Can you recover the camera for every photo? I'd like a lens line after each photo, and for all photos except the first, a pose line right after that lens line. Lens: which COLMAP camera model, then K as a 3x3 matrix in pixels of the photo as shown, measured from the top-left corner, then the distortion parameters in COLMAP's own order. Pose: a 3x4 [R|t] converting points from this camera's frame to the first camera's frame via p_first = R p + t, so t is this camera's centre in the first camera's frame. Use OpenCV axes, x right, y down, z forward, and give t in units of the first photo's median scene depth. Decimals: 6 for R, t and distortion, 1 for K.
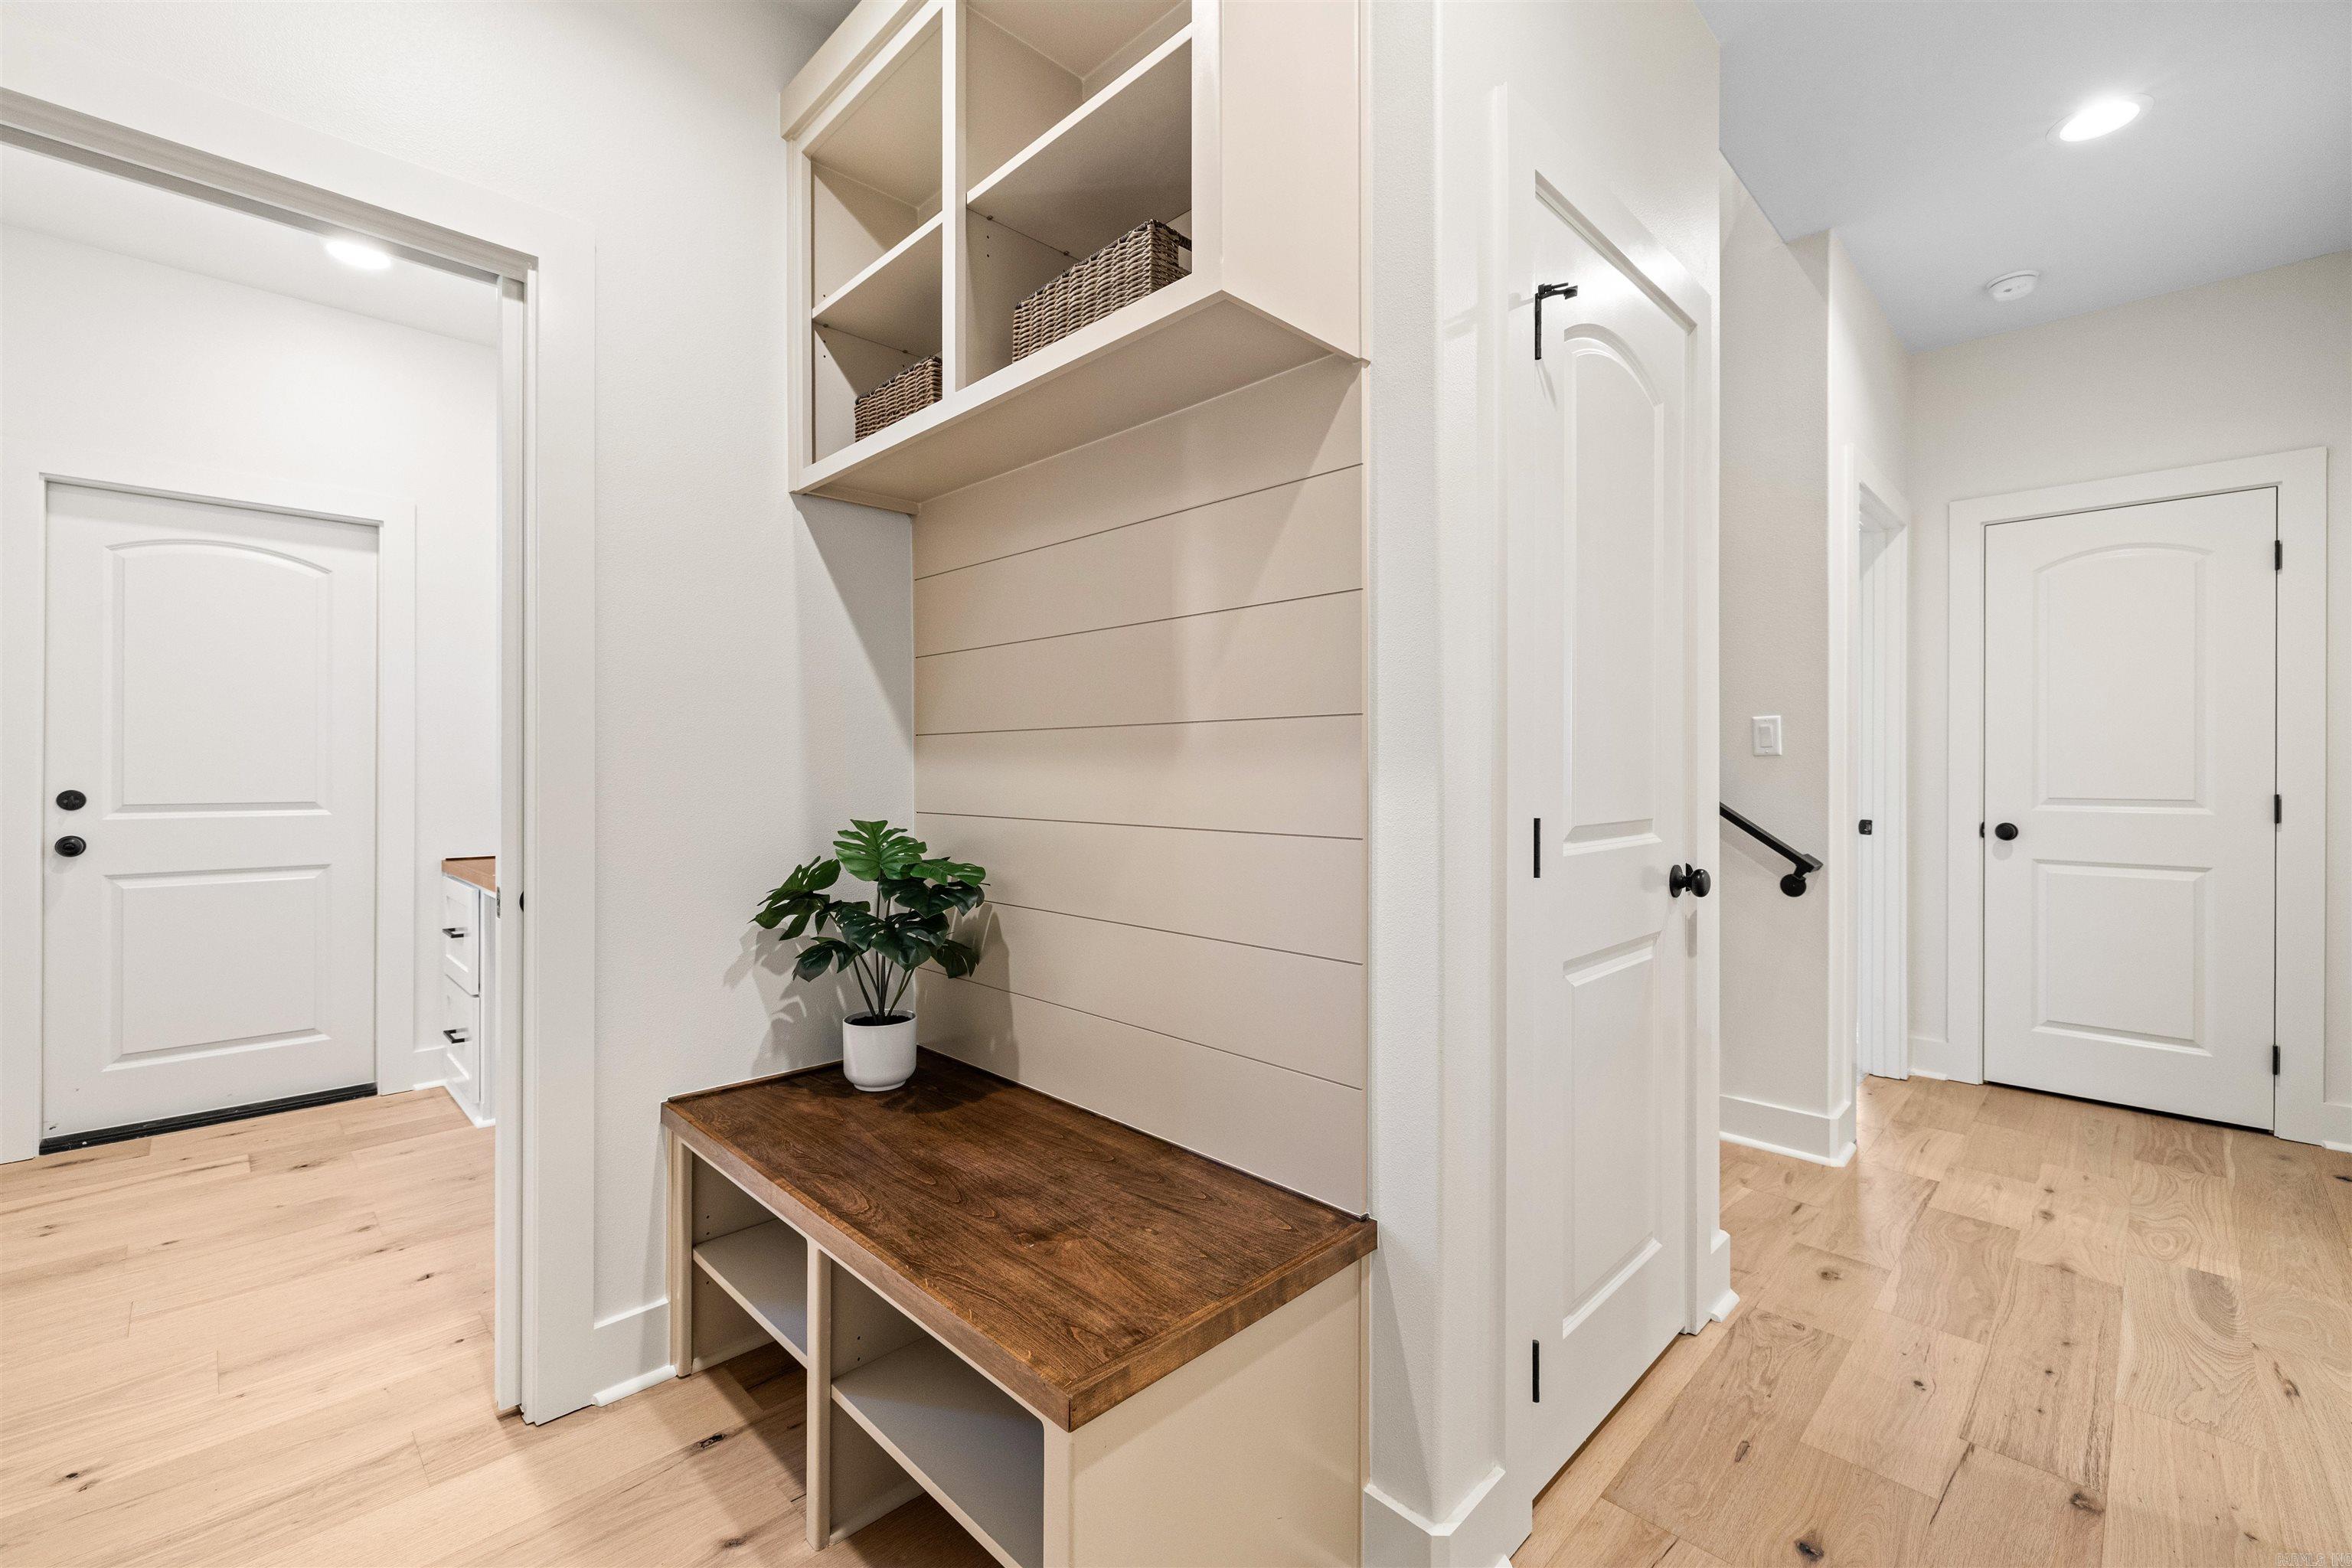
lens RADIAL K [[987.9, 0, 1176.0], [0, 987.9, 784.0], [0, 0, 1]] dist [0.002428, 0.000321]
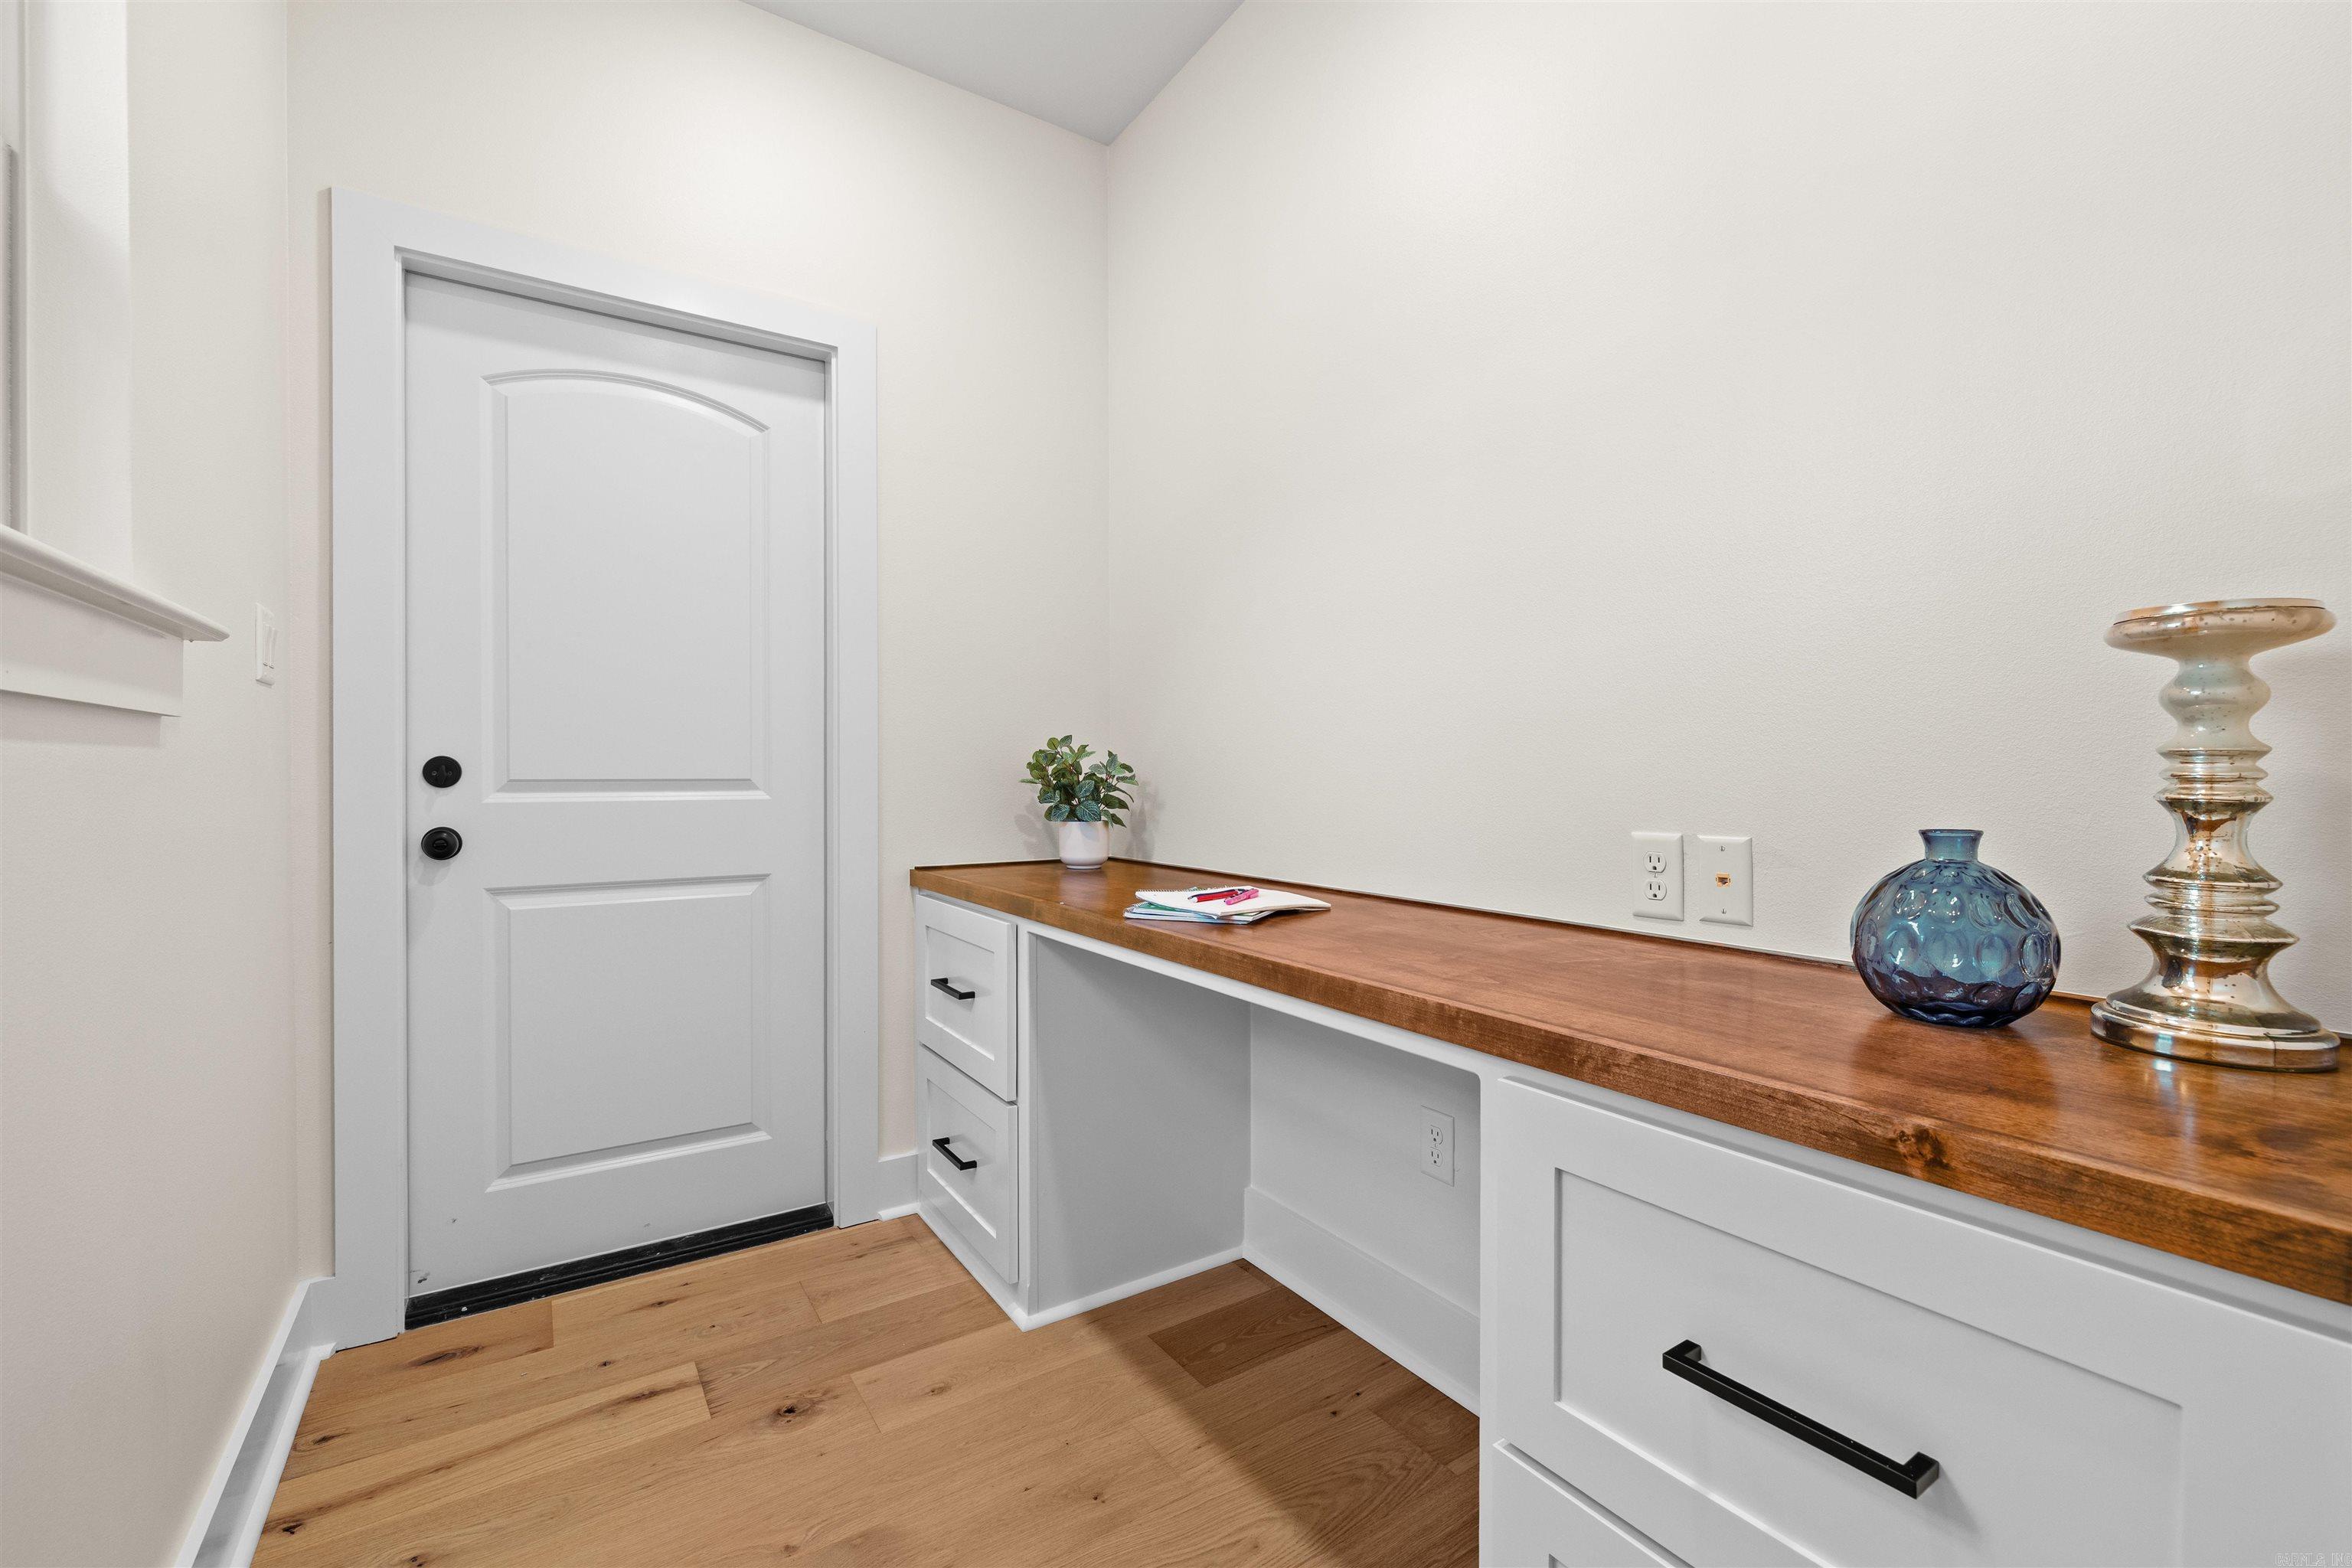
lens RADIAL K [[1007.9, 0, 1200.8], [0, 1007.9, 799.0], [0, 0, 1]] dist [0.002242, 0.000225]
pose [[0.982390, 0.011532, -0.186483, -0.499798], [-0.007624, 0.999736, 0.021659, 0.015877], [0.186684, -0.019856, 0.982219, 0.440665]]
